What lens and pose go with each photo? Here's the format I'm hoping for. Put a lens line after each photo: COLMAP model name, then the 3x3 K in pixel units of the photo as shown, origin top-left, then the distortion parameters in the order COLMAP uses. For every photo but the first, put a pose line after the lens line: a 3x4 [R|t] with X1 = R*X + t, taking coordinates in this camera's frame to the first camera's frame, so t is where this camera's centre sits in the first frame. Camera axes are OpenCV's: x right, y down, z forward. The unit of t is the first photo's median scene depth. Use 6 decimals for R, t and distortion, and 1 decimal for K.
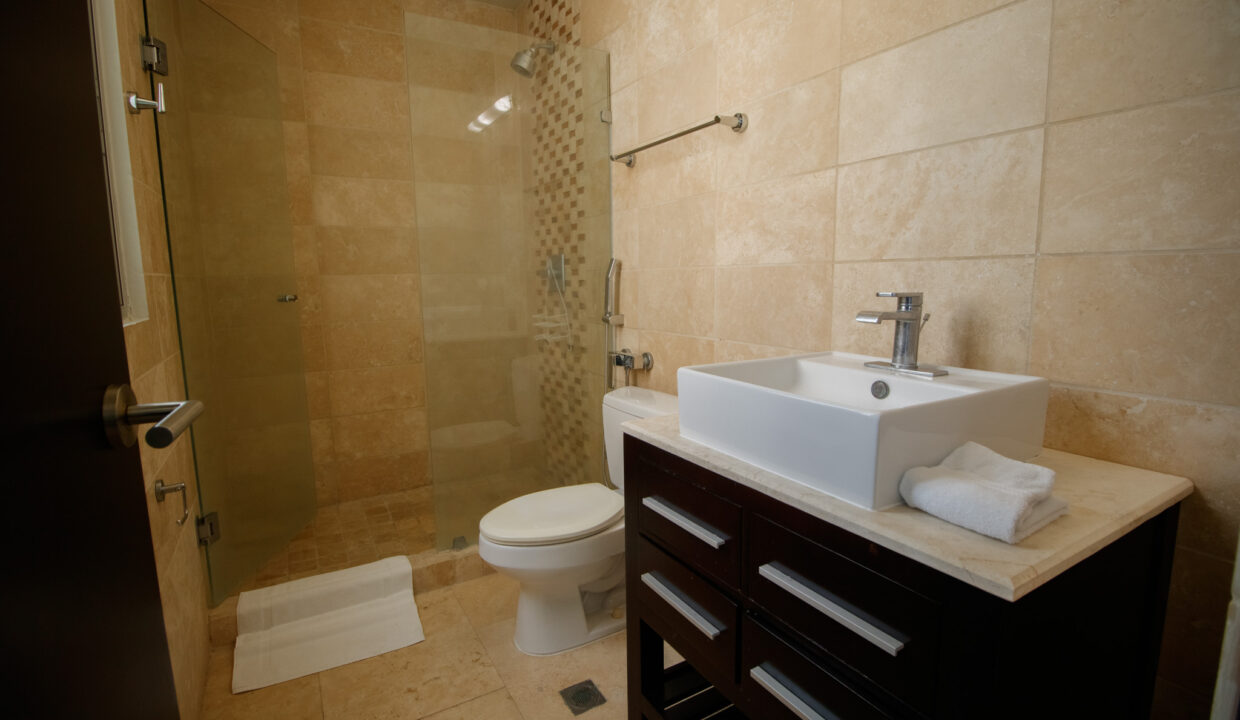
lens RADIAL K [[575.3, 0, 618.6], [0, 575.3, 354.3], [0, 0, 1]] dist [0.001301, -0.014928]
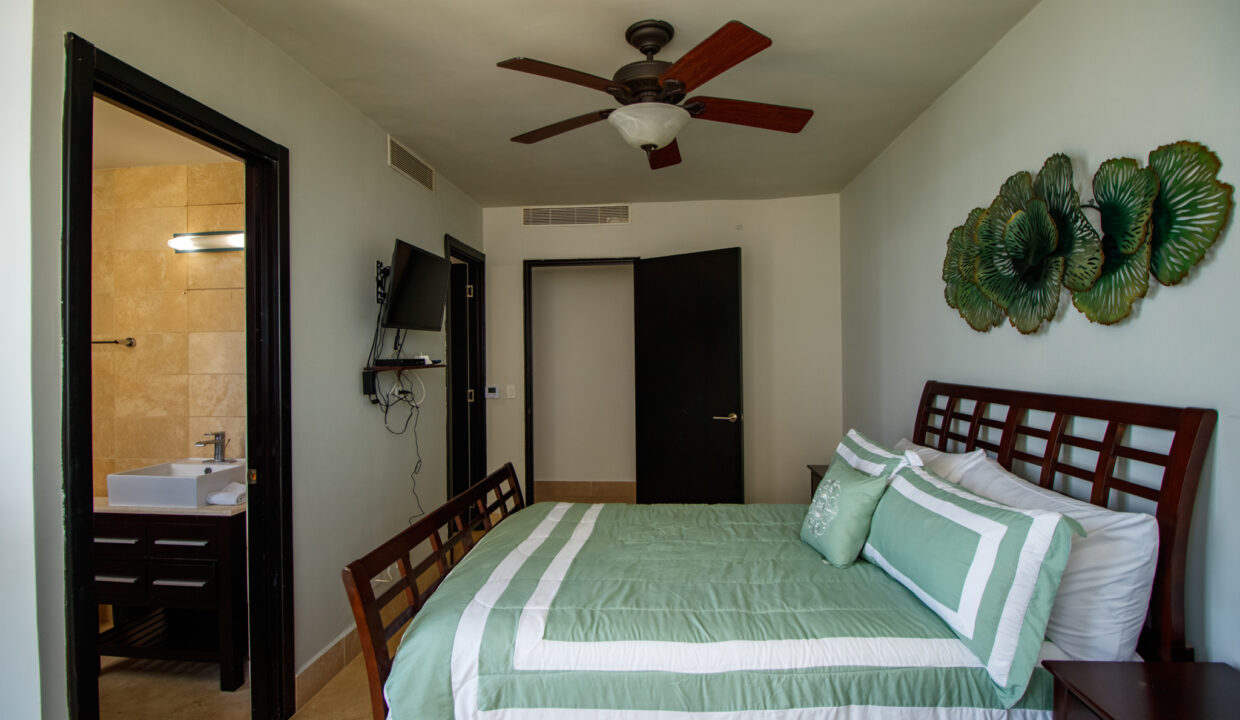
lens RADIAL K [[575.3, 0, 618.6], [0, 575.3, 354.3], [0, 0, 1]] dist [0.001301, -0.014928]
pose [[0.584736, 0.007625, 0.811188, -0.366030], [0.112132, 0.989597, -0.090132, -0.012797], [-0.803437, 0.143664, 0.577798, -1.337039]]
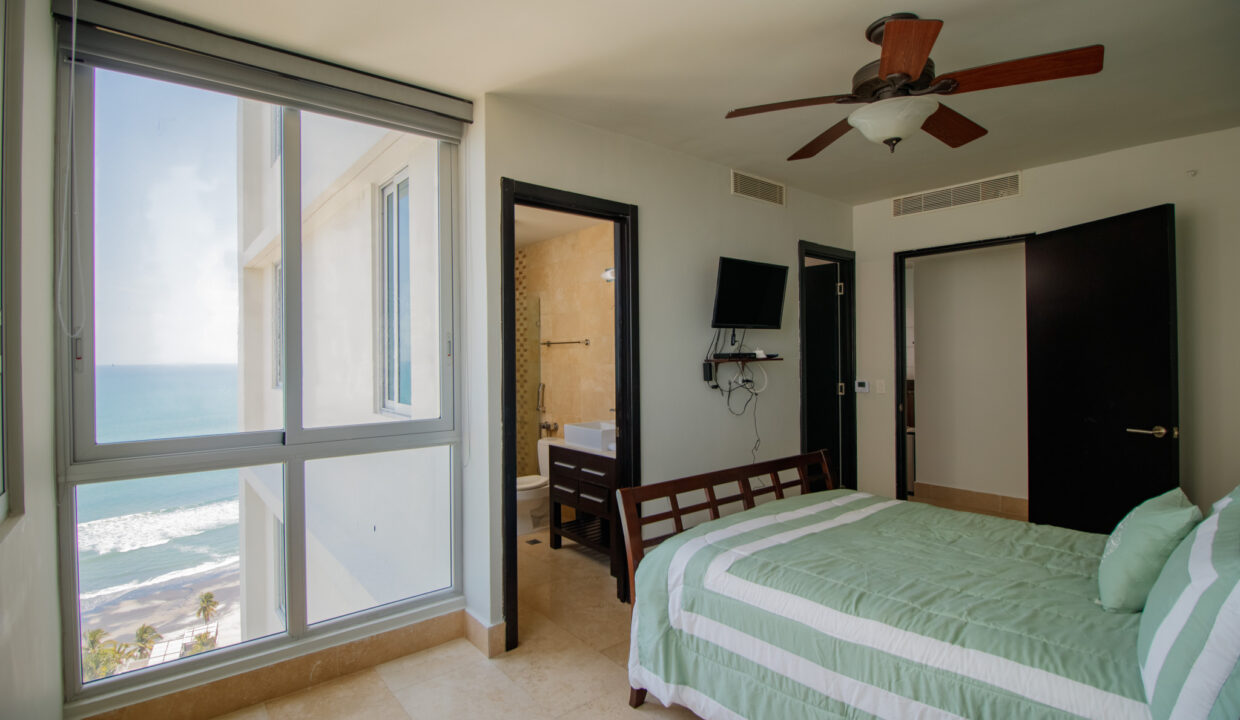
lens RADIAL K [[575.3, 0, 618.6], [0, 575.3, 354.3], [0, 0, 1]] dist [0.001301, -0.014928]
pose [[0.987943, 0.003443, 0.154781, -0.081928], [0.018060, 0.990364, -0.137305, 0.061050], [-0.153763, 0.138444, 0.978361, -1.825477]]
